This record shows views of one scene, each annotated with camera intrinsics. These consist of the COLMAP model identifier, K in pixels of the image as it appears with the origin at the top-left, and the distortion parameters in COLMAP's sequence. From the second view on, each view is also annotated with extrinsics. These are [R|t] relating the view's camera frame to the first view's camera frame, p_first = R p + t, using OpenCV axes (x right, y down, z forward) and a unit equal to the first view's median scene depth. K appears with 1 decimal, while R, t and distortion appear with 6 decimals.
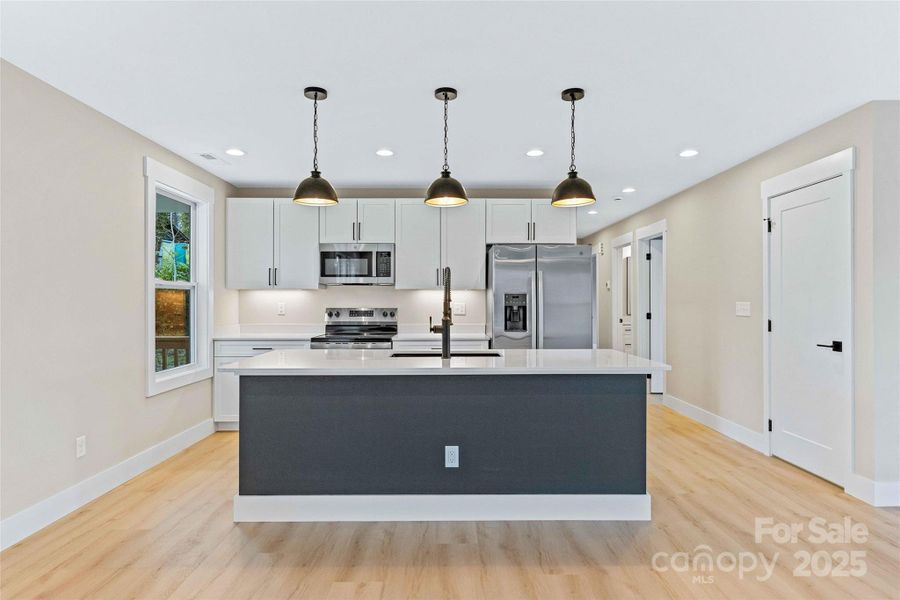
lens RADIAL K [[512.0, 0, 451.8], [0, 512.0, 300.1], [0, 0, 1]] dist [-0.027641, 0.000658]
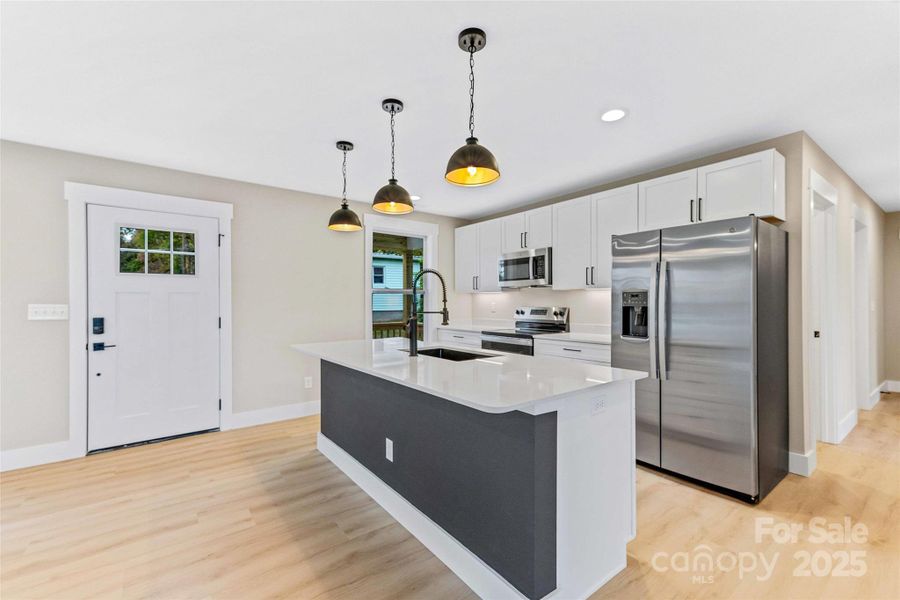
lens RADIAL K [[382.0, 0, 446.9], [0, 382.0, 299.6], [0, 0, 1]] dist [0.011726, 0.000089]
pose [[0.583168, -0.007036, -0.812321, 0.447928], [0.008521, 0.999960, -0.002544, -0.001306], [0.812307, -0.005438, 0.583205, 0.397382]]
